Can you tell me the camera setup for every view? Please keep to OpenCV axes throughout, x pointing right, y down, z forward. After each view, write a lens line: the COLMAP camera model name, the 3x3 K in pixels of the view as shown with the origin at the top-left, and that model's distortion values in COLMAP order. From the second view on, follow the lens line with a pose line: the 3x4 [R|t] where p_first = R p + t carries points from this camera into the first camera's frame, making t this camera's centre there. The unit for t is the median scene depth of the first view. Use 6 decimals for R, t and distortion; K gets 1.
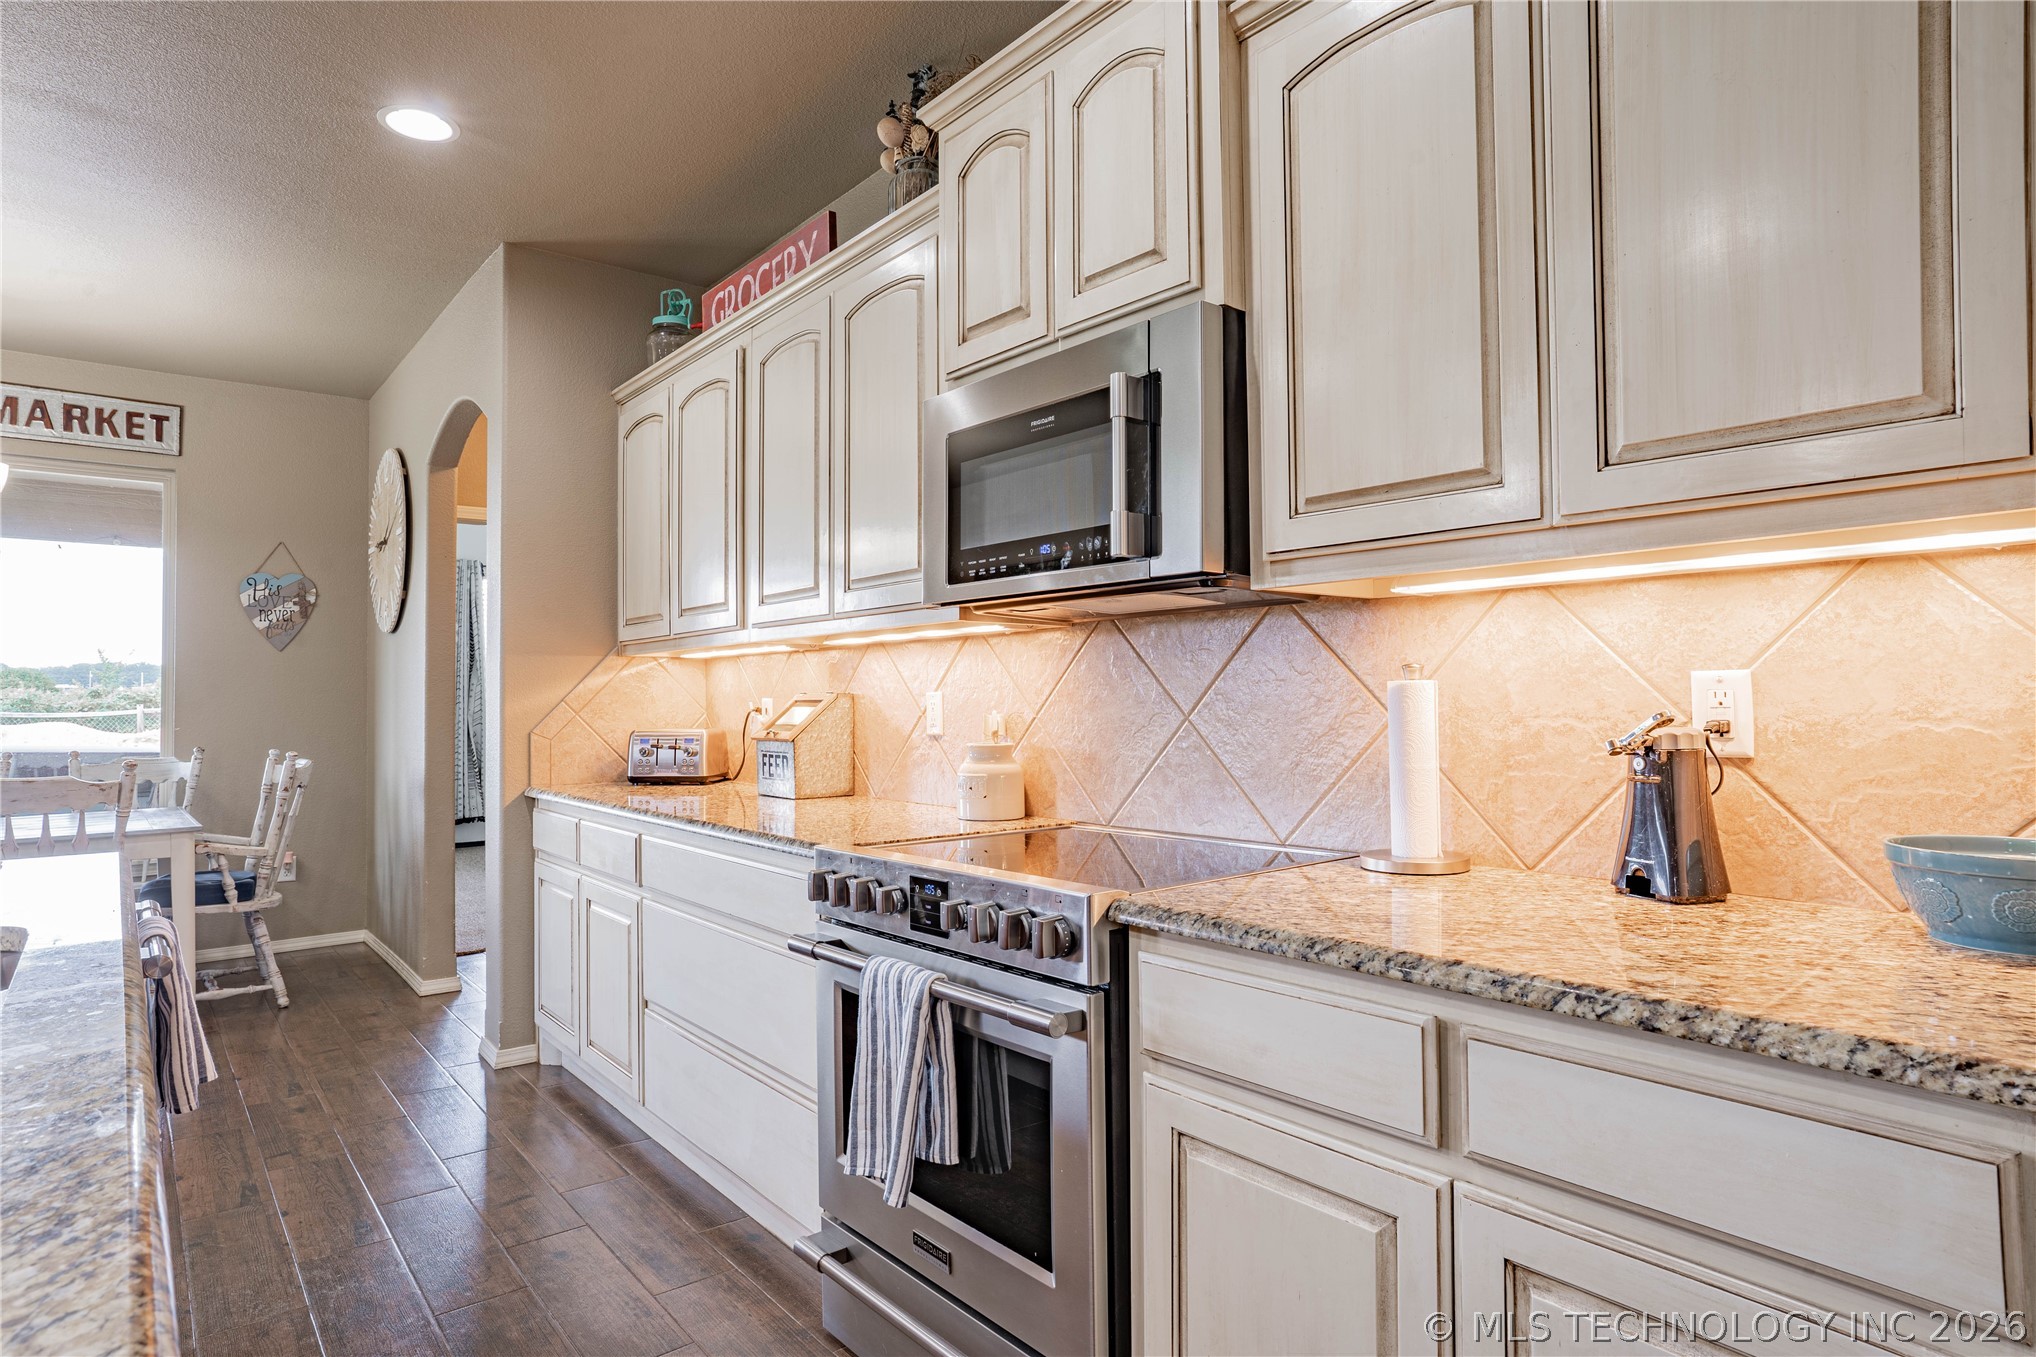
lens RADIAL K [[1119.0, 0, 1019.4], [0, 1119.0, 674.8], [0, 0, 1]] dist [-0.052819, 0.039688]
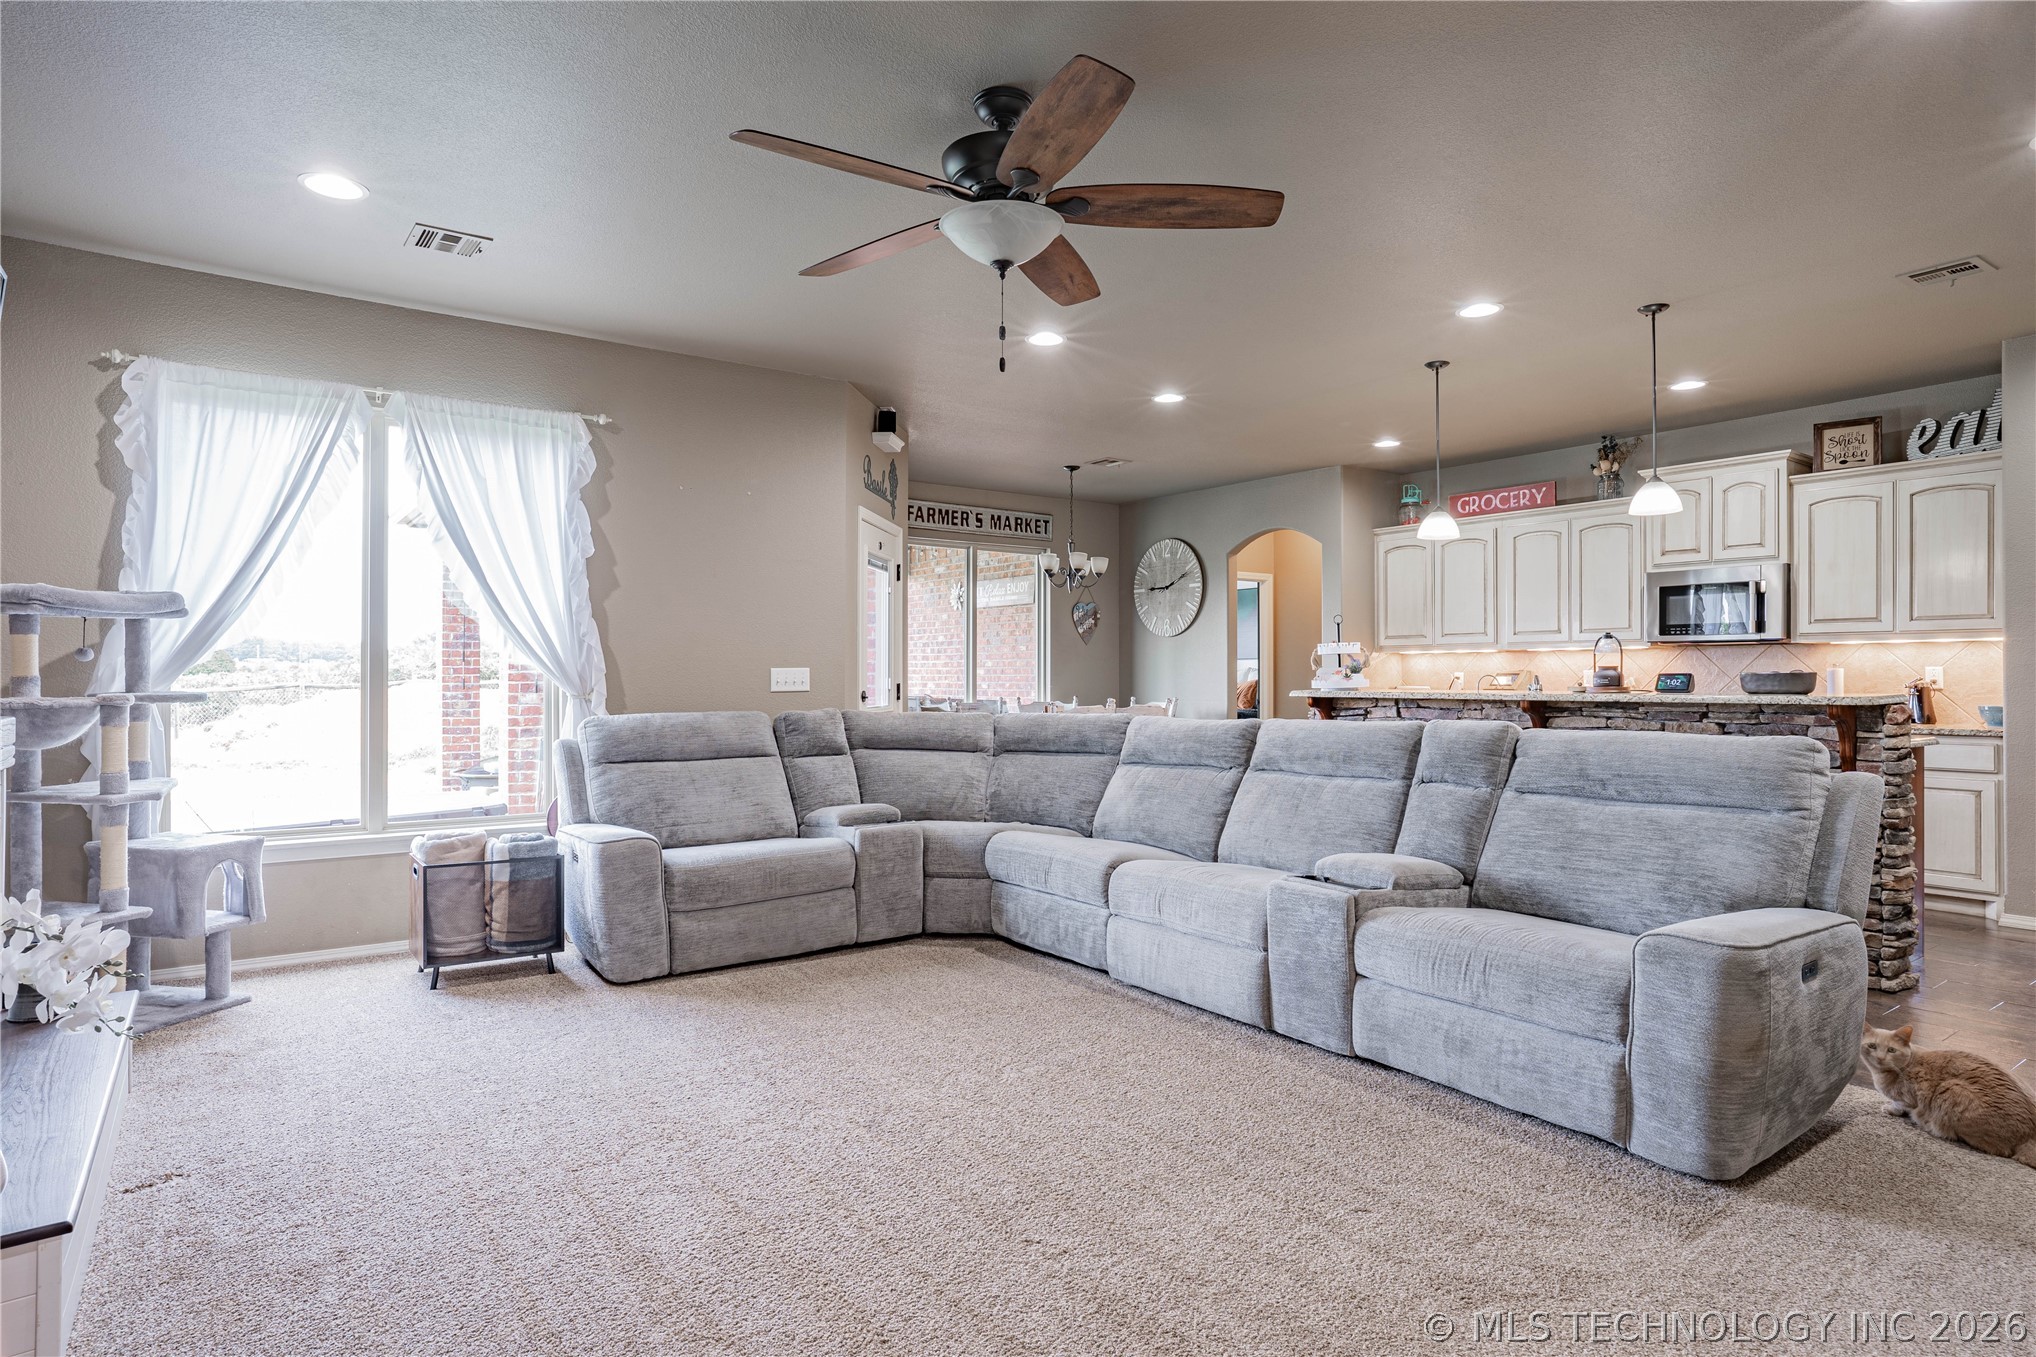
lens RADIAL K [[1119.0, 0, 1019.4], [0, 1119.0, 674.8], [0, 0, 1]] dist [-0.052819, 0.039688]
pose [[0.998454, 0.008810, -0.054882, -1.781356], [-0.007716, 0.999768, 0.020110, -0.021801], [0.055046, -0.019655, 0.998290, -2.290904]]
